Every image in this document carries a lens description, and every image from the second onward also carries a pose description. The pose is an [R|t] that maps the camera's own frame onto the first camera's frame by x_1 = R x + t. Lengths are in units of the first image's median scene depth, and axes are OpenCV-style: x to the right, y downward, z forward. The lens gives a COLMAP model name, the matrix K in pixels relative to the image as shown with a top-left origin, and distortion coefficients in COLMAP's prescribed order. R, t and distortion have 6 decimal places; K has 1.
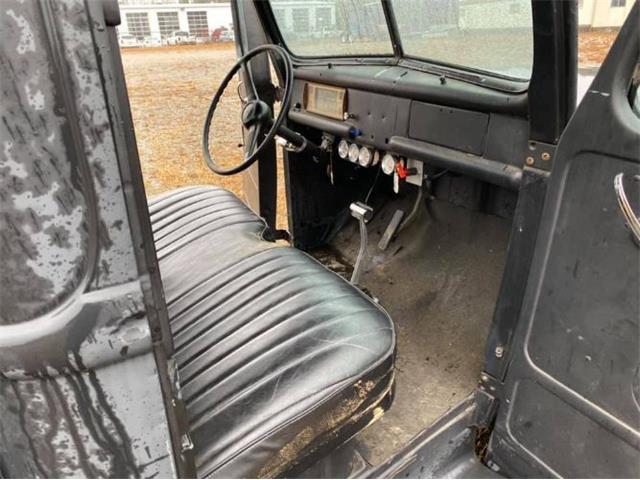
lens RADIAL K [[473.2, 0, 329.8], [0, 473.2, 255.7], [0, 0, 1]] dist [-0.002668, -0.034988]
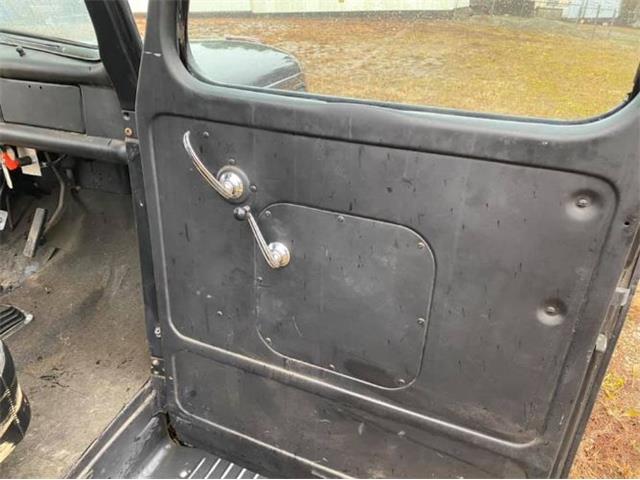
lens RADIAL K [[473.2, 0, 329.8], [0, 473.2, 255.7], [0, 0, 1]] dist [-0.002668, -0.034988]
pose [[0.807603, -0.231098, 0.542560, 0.142925], [0.213749, 0.972168, 0.095919, 0.031155], [-0.549626, 0.038508, 0.834523, -0.010493]]
